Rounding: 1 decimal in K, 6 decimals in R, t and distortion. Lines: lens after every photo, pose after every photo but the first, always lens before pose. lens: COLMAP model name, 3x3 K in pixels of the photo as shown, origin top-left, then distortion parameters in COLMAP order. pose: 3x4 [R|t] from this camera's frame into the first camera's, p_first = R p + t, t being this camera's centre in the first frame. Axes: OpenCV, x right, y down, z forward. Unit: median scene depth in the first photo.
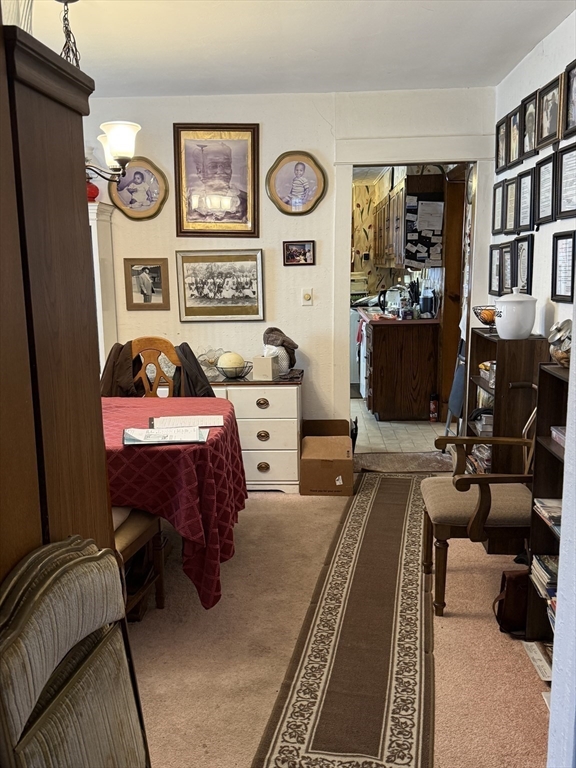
lens RADIAL K [[696.5, 0, 281.2], [0, 696.5, 383.5], [0, 0, 1]] dist [0.065789, -0.147507]
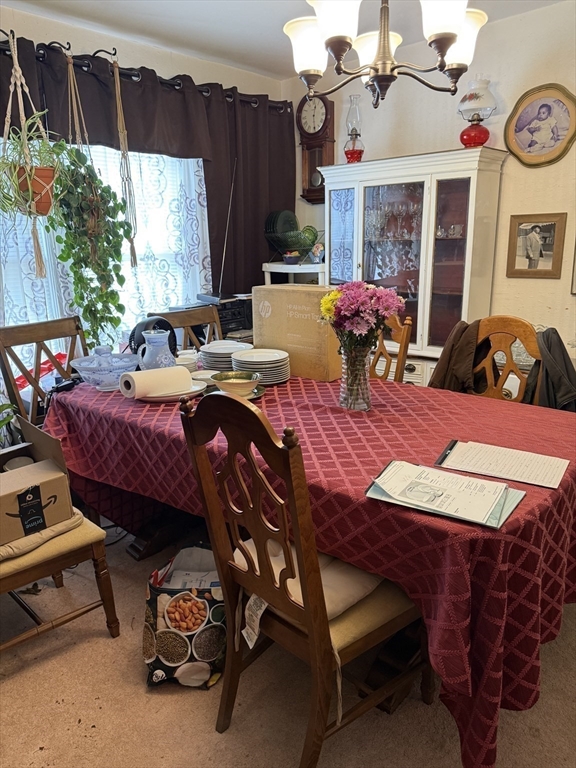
lens RADIAL K [[543.3, 0, 280.8], [0, 543.3, 384.4], [0, 0, 1]] dist [0.057325, -0.062910]
pose [[0.766295, 0.160665, -0.622076, 0.010696], [-0.092820, 0.985755, 0.140255, -0.051892], [0.635748, -0.049736, 0.770292, 0.351996]]
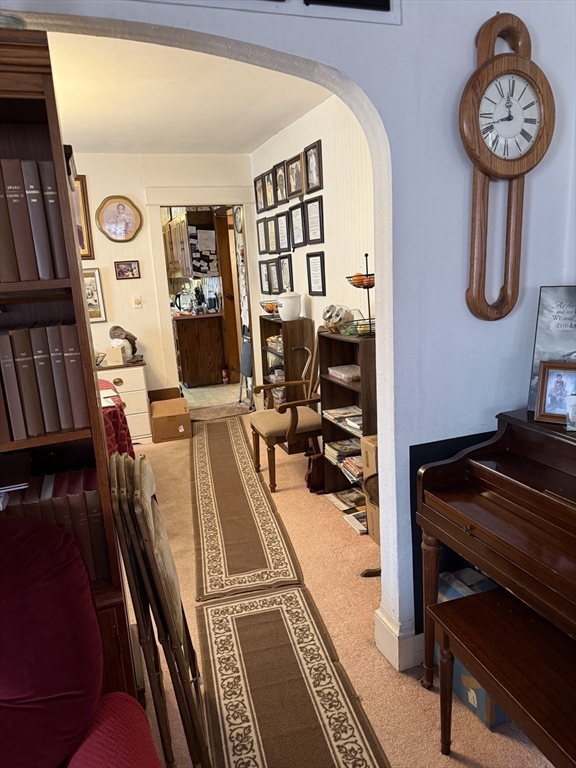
lens RADIAL K [[543.3, 0, 291.0], [0, 543.3, 392.2], [0, 0, 1]] dist [0.057325, -0.062910]
pose [[0.909485, -0.125908, 0.396212, -0.143910], [0.107857, 0.991865, 0.067614, 0.012525], [-0.401502, -0.018760, 0.915666, -0.116968]]
